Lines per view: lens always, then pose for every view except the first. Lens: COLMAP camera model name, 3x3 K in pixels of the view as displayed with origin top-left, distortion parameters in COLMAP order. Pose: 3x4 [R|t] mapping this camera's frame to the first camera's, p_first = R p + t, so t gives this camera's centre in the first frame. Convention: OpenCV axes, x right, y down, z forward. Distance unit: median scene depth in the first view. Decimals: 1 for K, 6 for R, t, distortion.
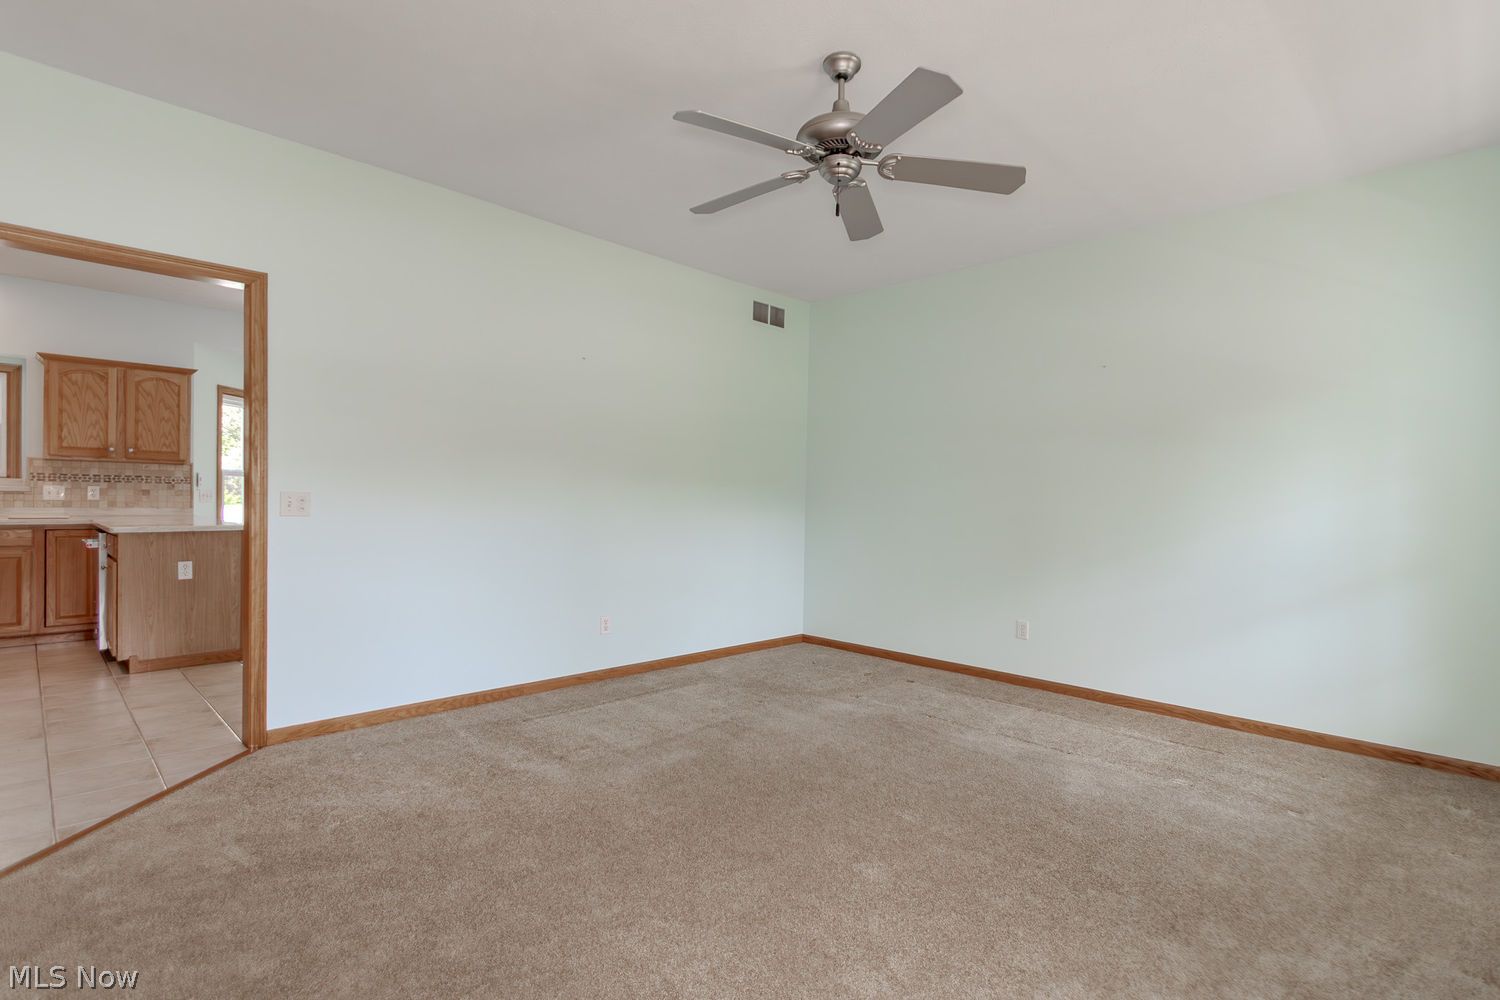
lens RADIAL K [[668.6, 0, 749.5], [0, 668.6, 506.0], [0, 0, 1]] dist [-0.001161, -0.000313]
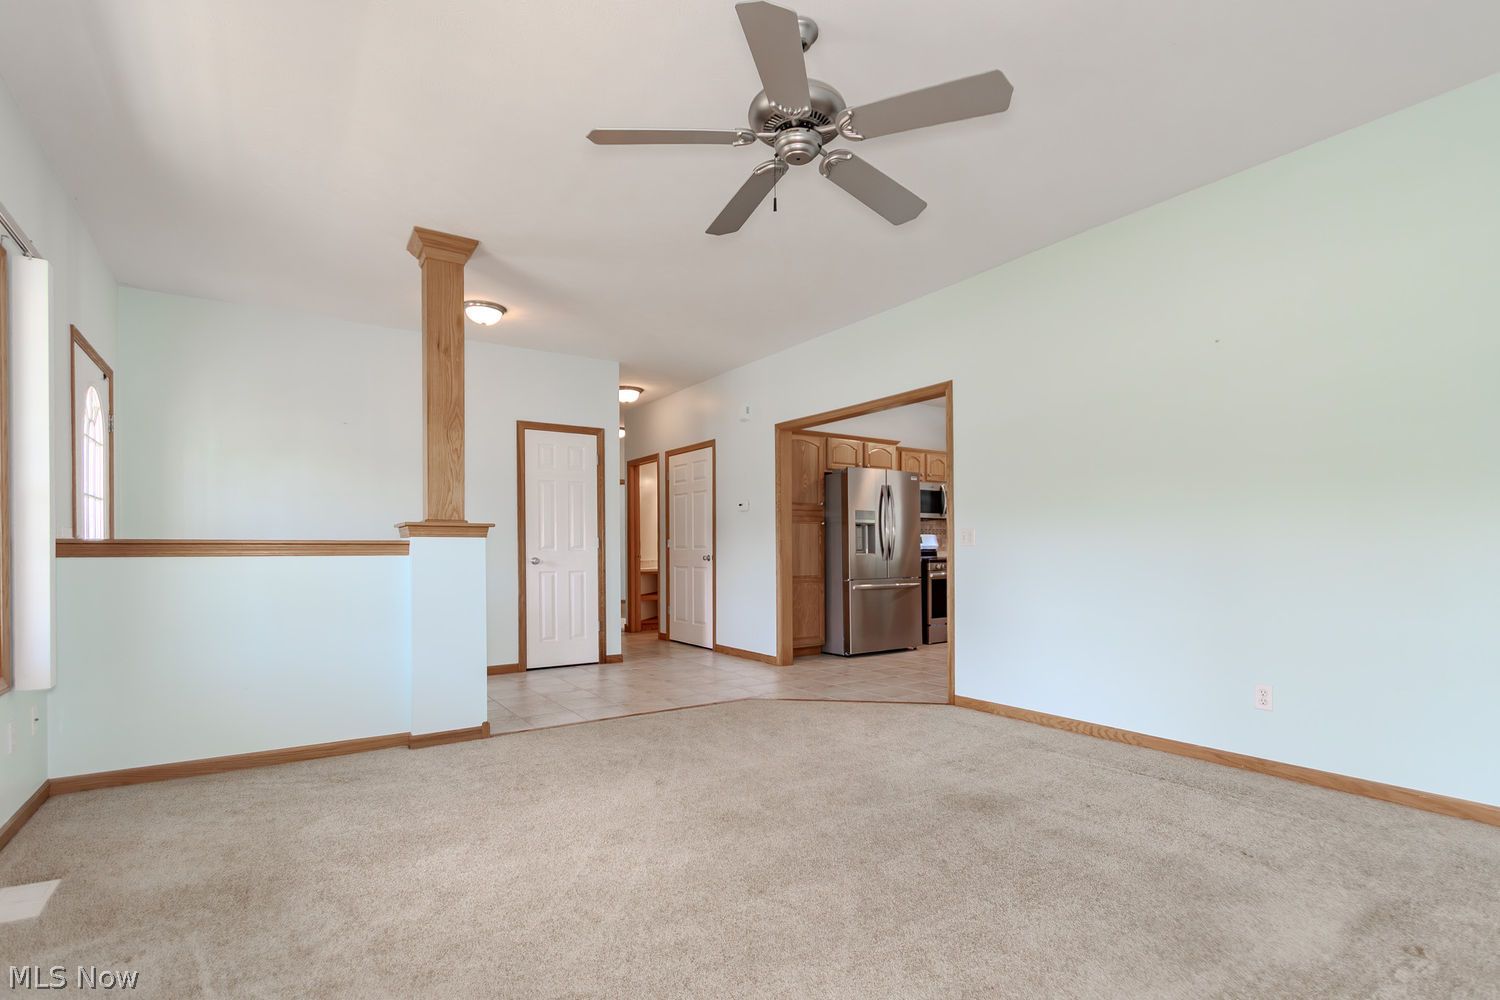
lens RADIAL K [[722.6, 0, 747.2], [0, 722.6, 550.9], [0, 0, 1]] dist [0.001280, 0.000236]
pose [[-0.151183, -0.002544, -0.988502, 0.827306], [0.008447, 0.999957, -0.003866, 0.035936], [0.988470, -0.008935, -0.151155, 0.791977]]
